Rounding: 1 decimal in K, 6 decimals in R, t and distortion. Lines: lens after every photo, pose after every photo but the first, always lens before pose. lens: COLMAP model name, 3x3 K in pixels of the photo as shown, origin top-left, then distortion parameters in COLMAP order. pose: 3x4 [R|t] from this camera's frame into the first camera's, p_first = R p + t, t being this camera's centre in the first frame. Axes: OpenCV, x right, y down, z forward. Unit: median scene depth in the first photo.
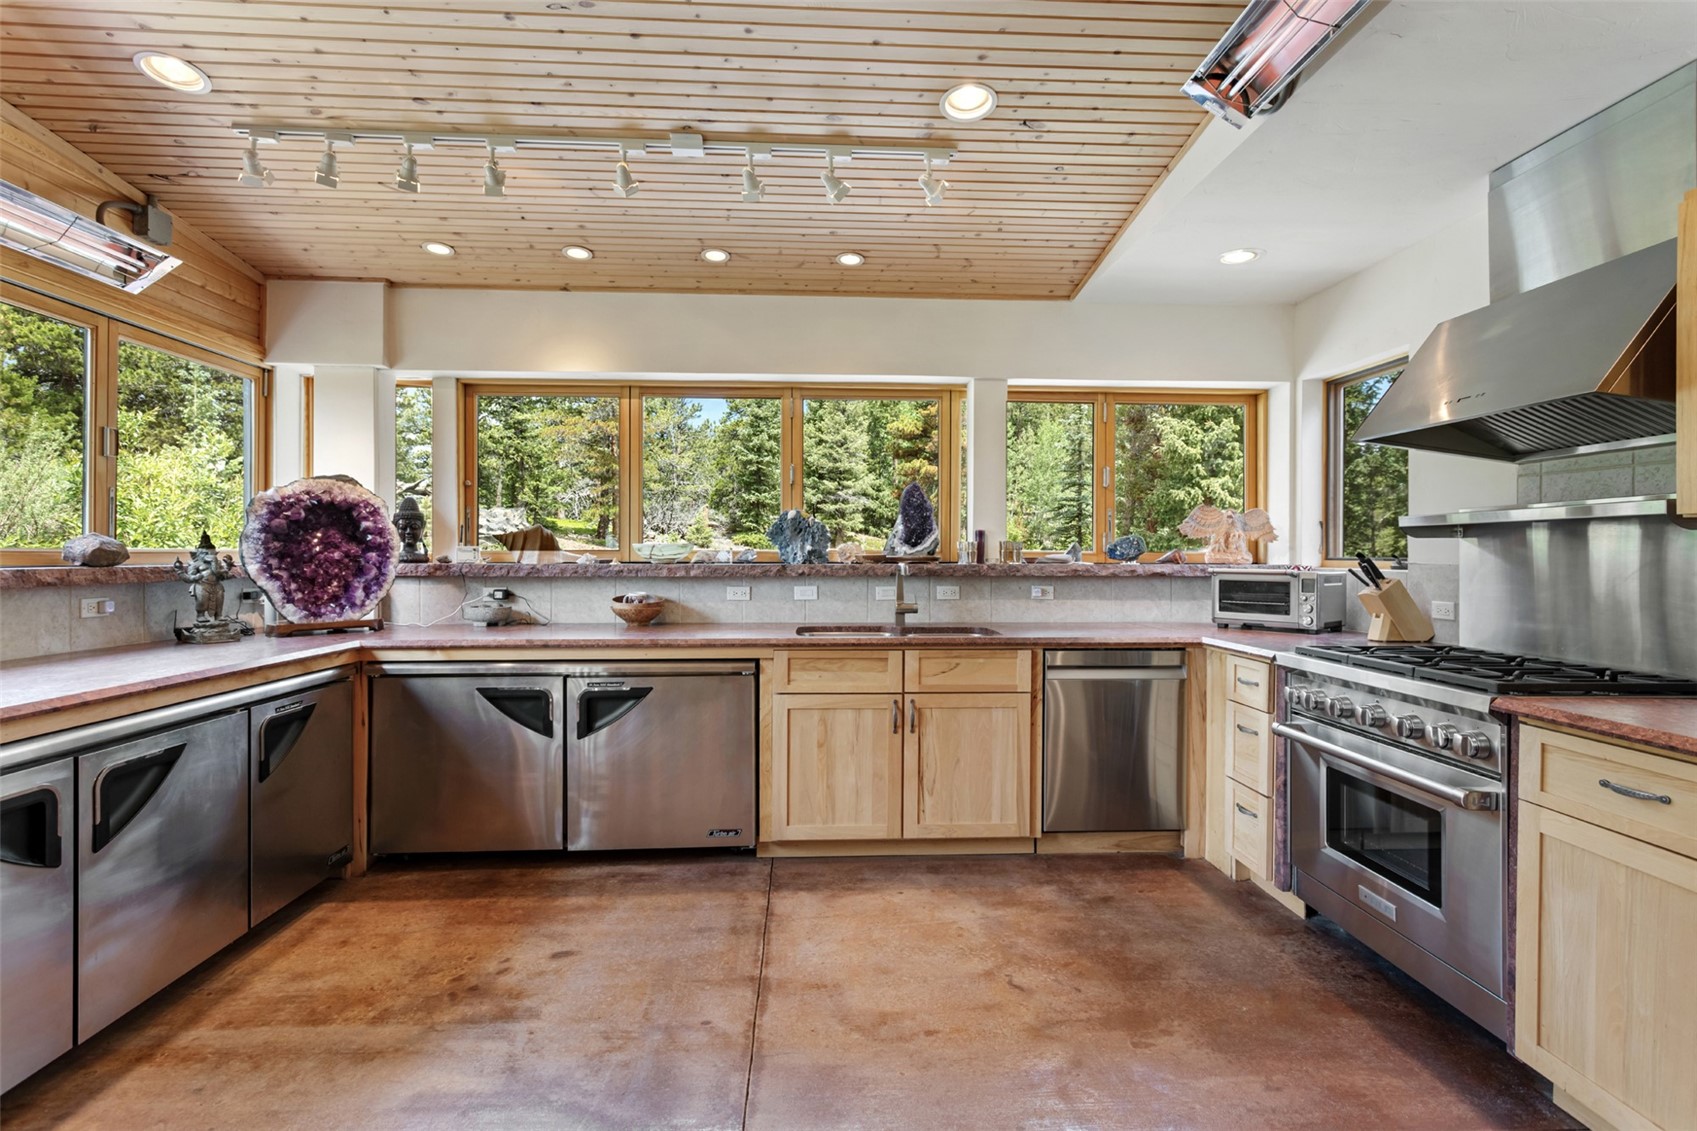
lens RADIAL K [[821.3, 0, 849.6], [0, 821.3, 556.5], [0, 0, 1]] dist [0.008789, 0.001531]
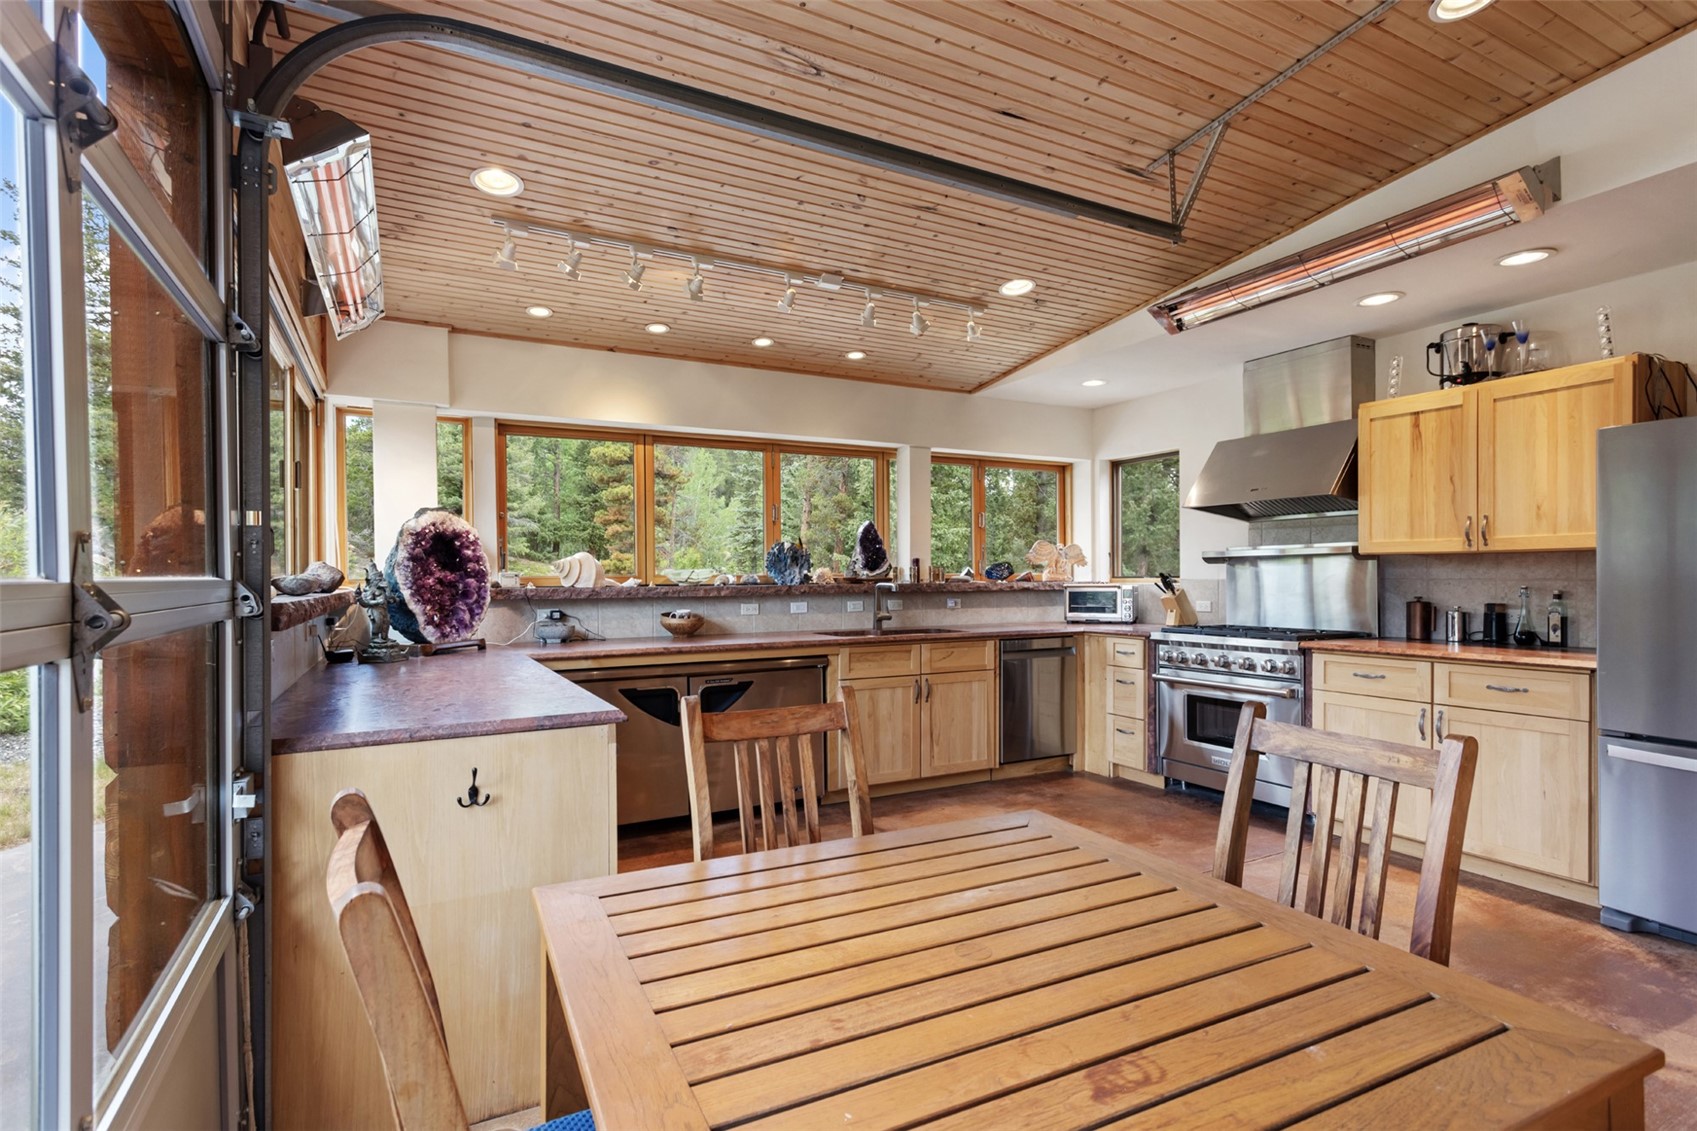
lens RADIAL K [[821.3, 0, 841.5], [0, 821.3, 582.7], [0, 0, 1]] dist [0.008789, 0.001531]
pose [[0.909301, -0.011373, 0.415984, -0.638474], [0.010518, 0.999935, 0.004347, 0.001187], [-0.416006, 0.000423, 0.909362, -0.223433]]
